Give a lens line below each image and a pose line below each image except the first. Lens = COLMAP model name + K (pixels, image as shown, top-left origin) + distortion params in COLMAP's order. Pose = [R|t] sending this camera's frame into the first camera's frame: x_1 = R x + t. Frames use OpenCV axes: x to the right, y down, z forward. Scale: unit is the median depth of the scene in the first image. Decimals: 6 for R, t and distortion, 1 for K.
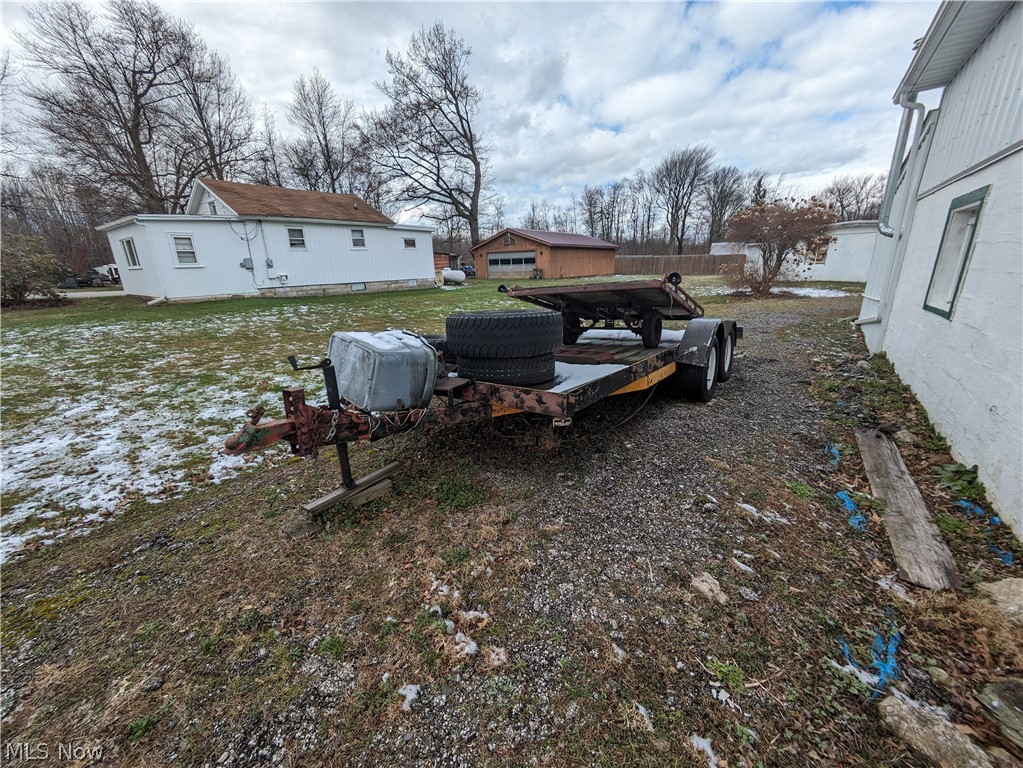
lens RADIAL K [[399.1, 0, 515.6], [0, 399.1, 386.7], [0, 0, 1]] dist [0.001175, 0.000320]
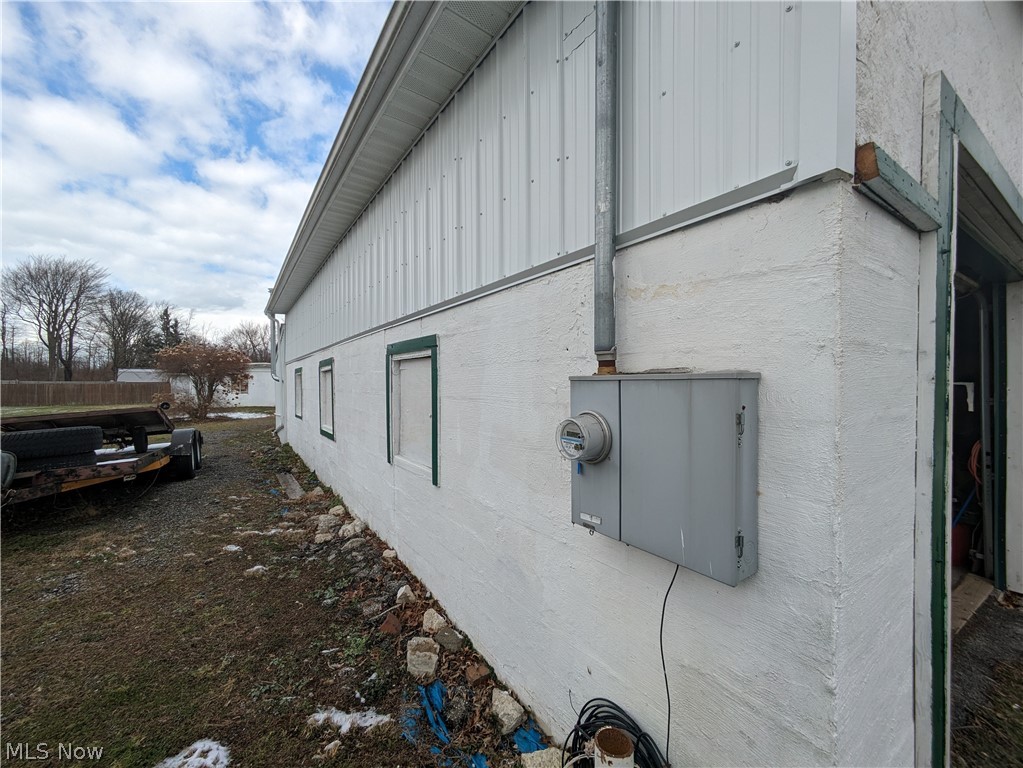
lens RADIAL K [[408.6, 0, 513.1], [0, 408.6, 386.1], [0, 0, 1]] dist [0.002325, 0.000503]
pose [[0.352104, 0.017546, 0.935796, -0.168962], [0.270828, 0.955143, -0.119810, 0.062490], [-0.895921, 0.295625, 0.331558, -0.223986]]
